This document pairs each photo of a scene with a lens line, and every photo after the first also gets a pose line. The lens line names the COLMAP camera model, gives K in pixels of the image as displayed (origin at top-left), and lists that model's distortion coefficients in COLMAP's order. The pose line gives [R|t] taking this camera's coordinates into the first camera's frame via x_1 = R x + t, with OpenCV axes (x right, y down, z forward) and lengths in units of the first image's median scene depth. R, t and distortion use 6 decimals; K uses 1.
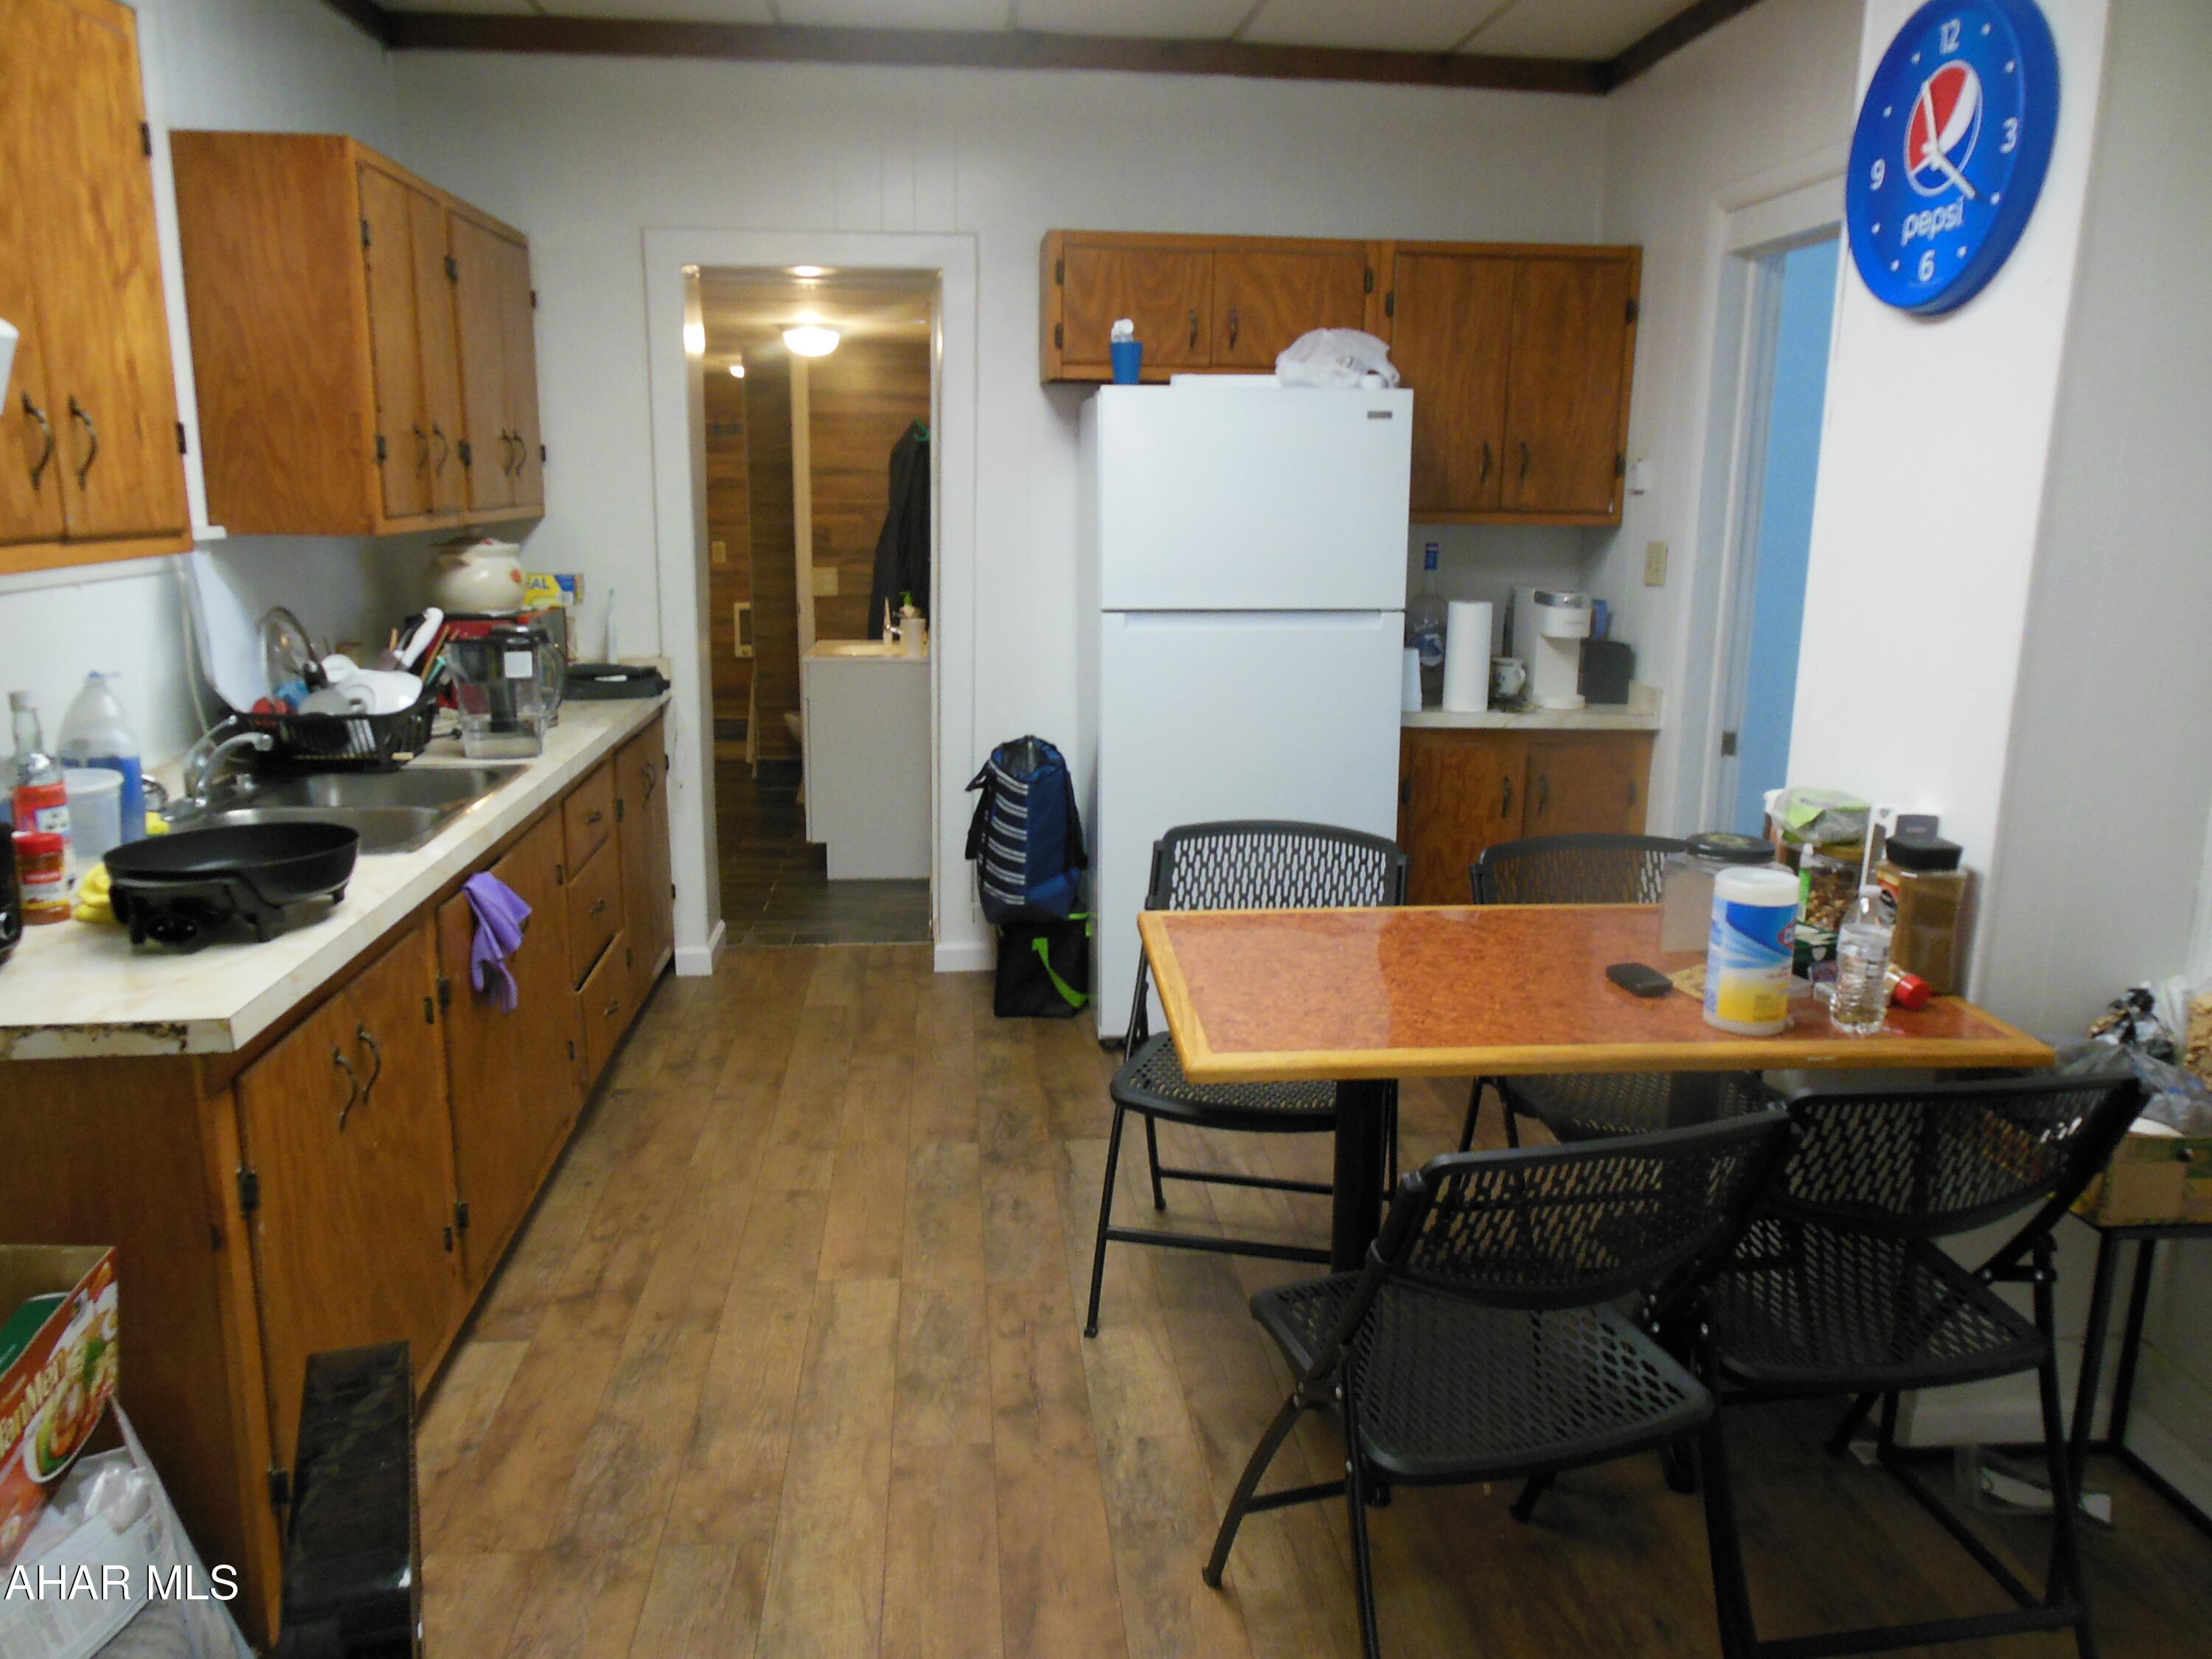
lens RADIAL K [[1634.6, 0, 1106.0], [0, 1634.6, 829.5], [0, 0, 1]] dist [-0.100061, 0.000393]
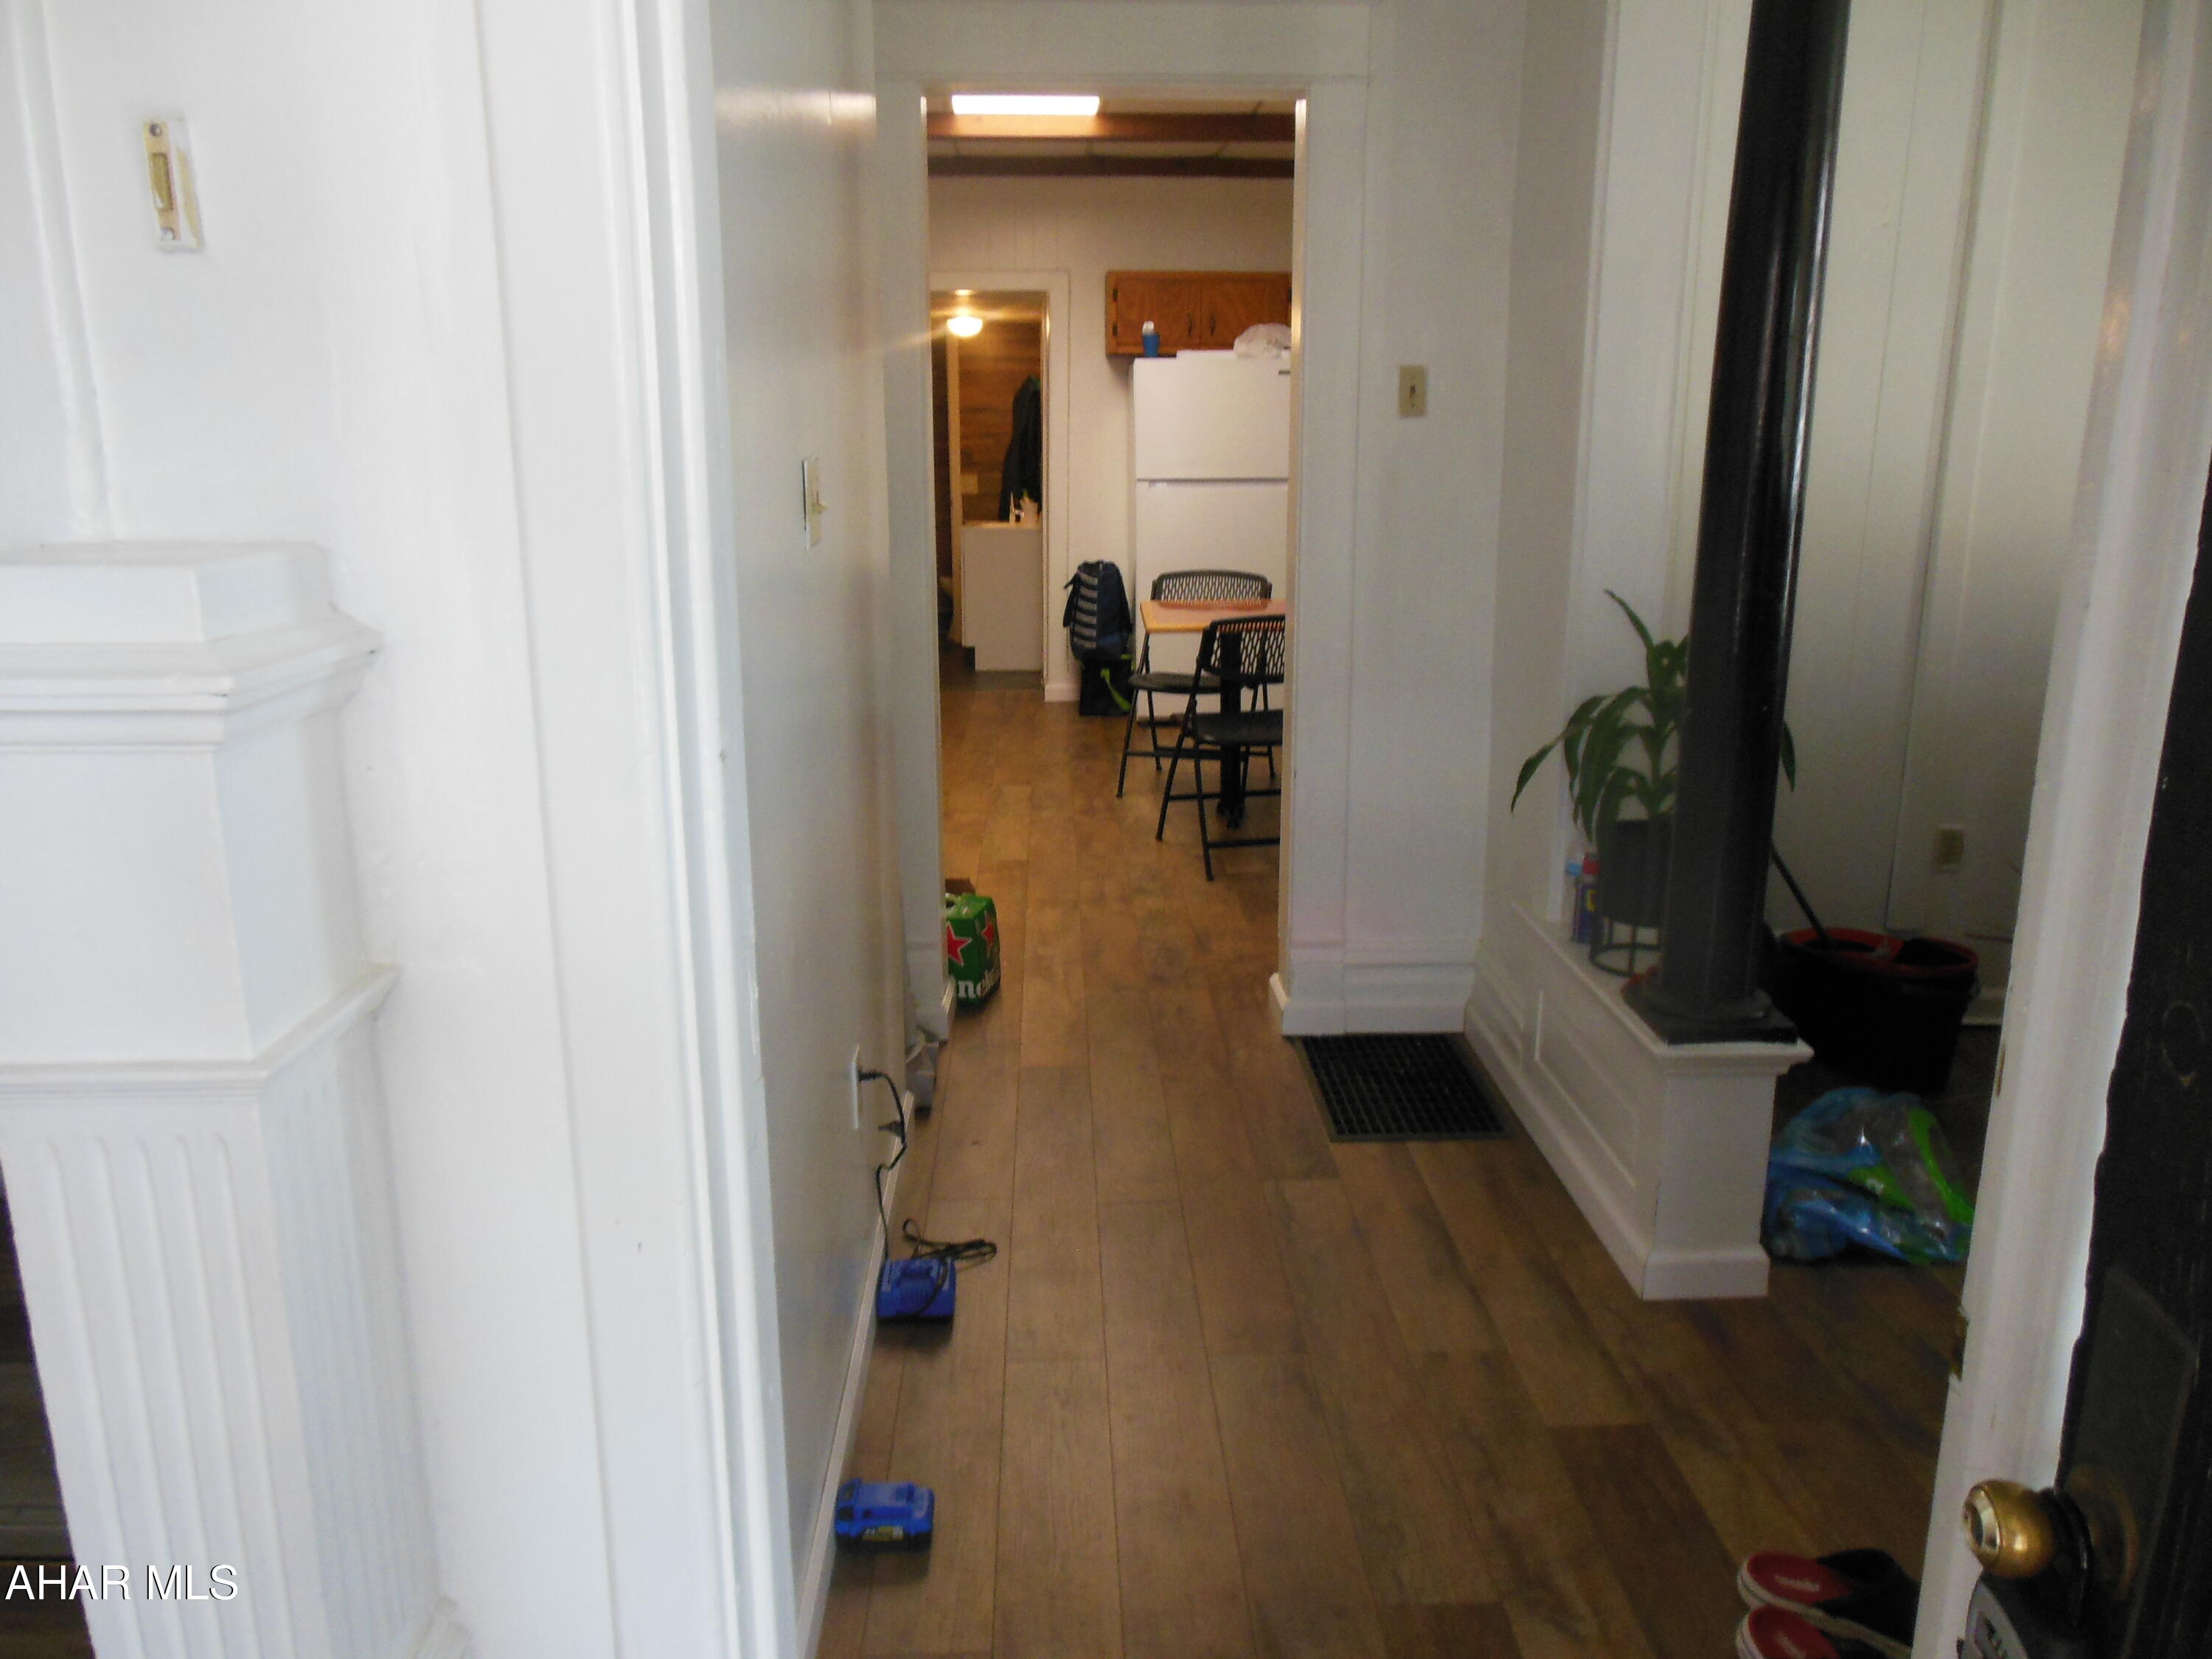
lens RADIAL K [[1634.6, 0, 1106.0], [0, 1634.6, 829.5], [0, 0, 1]] dist [-0.100061, 0.000393]
pose [[0.998184, 0.003438, -0.060141, 0.067762], [-0.001508, 0.999483, 0.032123, 0.182621], [0.060220, -0.031974, 0.997673, -0.772813]]
